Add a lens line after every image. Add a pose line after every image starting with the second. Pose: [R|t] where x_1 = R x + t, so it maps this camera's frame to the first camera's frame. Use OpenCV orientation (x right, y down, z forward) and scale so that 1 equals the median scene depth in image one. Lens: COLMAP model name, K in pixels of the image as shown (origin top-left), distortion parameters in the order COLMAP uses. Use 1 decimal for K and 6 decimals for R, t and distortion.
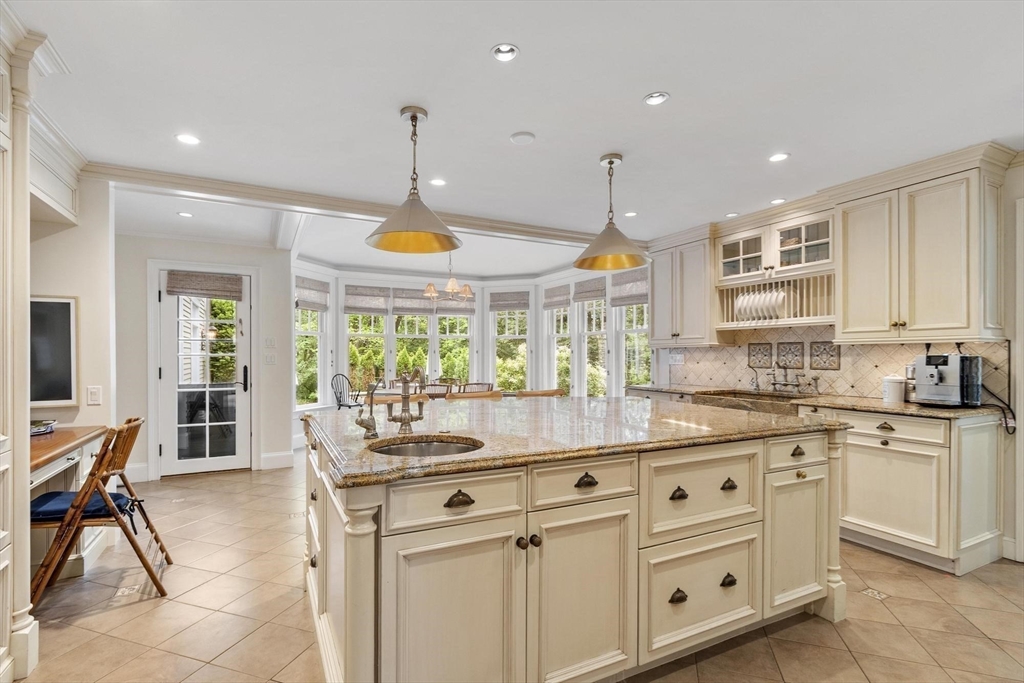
lens RADIAL K [[483.9, 0, 506.9], [0, 483.9, 345.7], [0, 0, 1]] dist [0.001182, 0.000033]
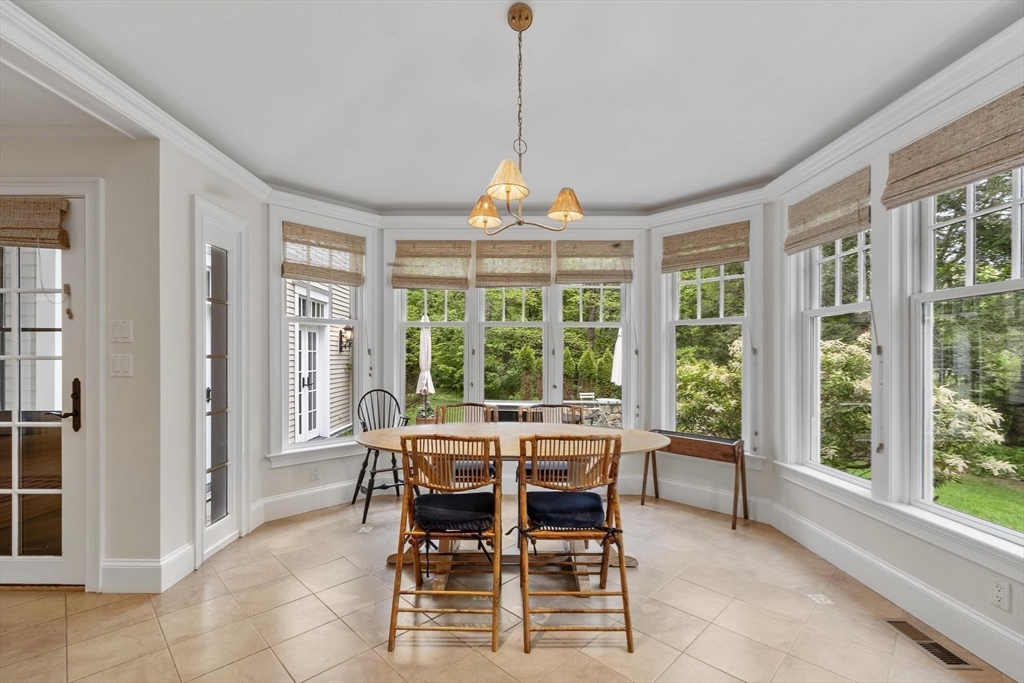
lens RADIAL K [[456.0, 0, 499.1], [0, 456.0, 357.4], [0, 0, 1]] dist [0.002107, -0.000104]
pose [[0.881924, 0.001950, -0.471387, 0.042441], [0.007202, 0.999819, 0.017610, 0.009389], [0.471336, -0.018926, 0.881751, 0.521745]]
